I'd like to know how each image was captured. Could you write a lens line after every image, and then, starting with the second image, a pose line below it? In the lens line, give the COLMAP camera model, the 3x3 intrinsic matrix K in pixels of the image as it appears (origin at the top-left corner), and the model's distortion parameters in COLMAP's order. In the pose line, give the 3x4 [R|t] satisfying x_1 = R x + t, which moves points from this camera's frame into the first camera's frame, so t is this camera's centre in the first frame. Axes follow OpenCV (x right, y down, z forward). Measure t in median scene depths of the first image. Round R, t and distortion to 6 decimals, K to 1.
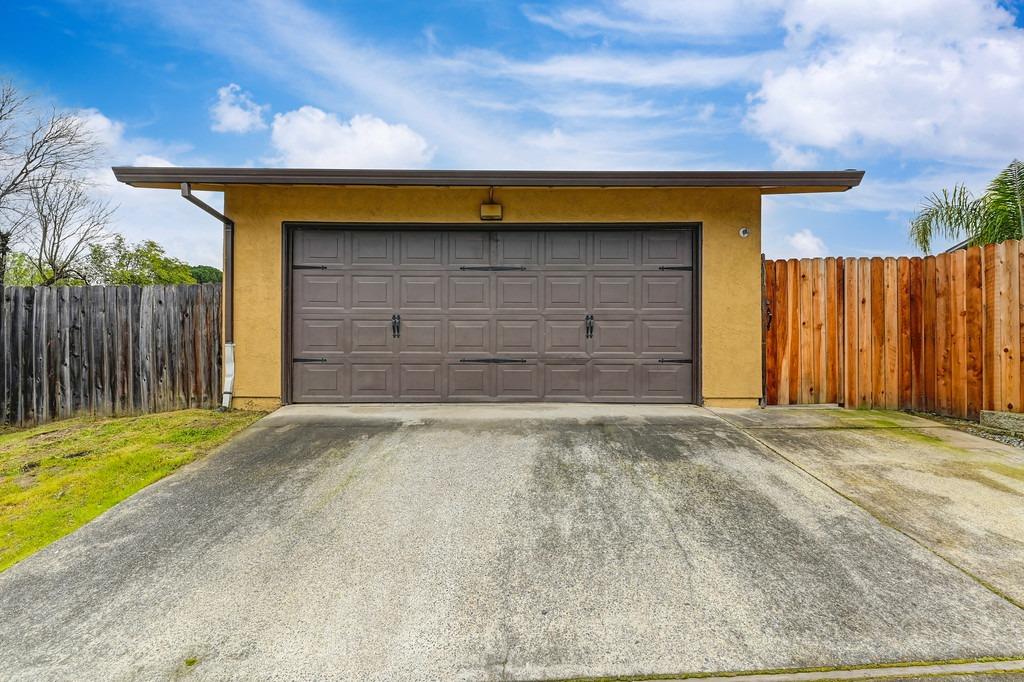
lens RADIAL K [[410.9, 0, 512.5], [0, 410.9, 335.3], [0, 0, 1]] dist [0.006887, -0.001015]
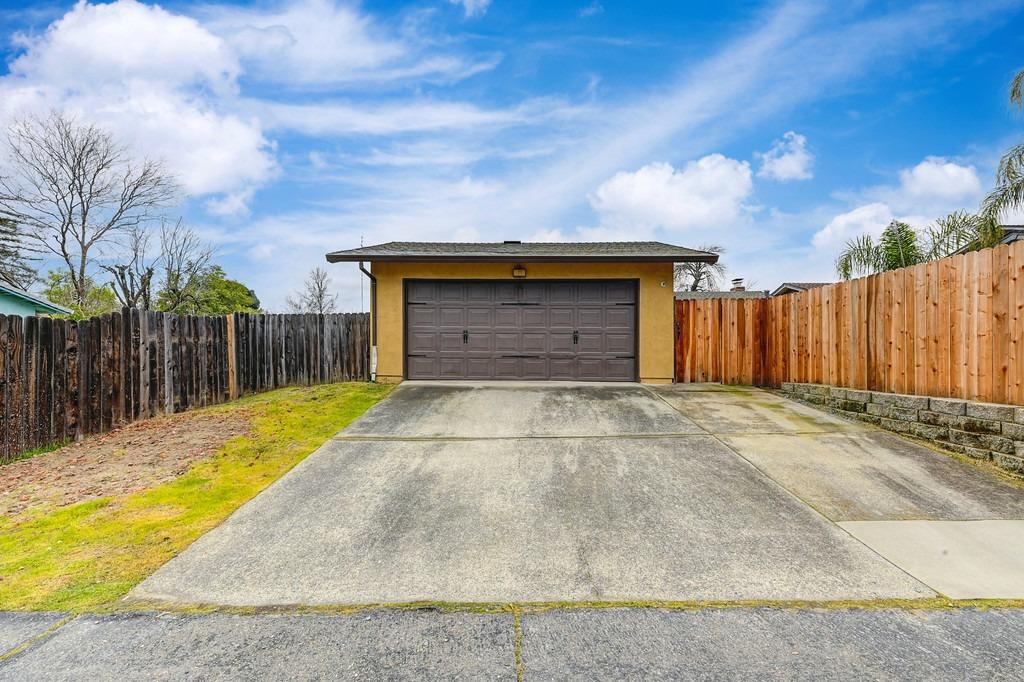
lens RADIAL K [[410.9, 0, 512.5], [0, 410.9, 335.3], [0, 0, 1]] dist [0.006887, -0.001015]
pose [[0.999431, 0.003466, -0.033554, -0.022550], [-0.004662, 0.999354, -0.035643, 0.033837], [0.033409, 0.035779, 0.998801, -0.764665]]
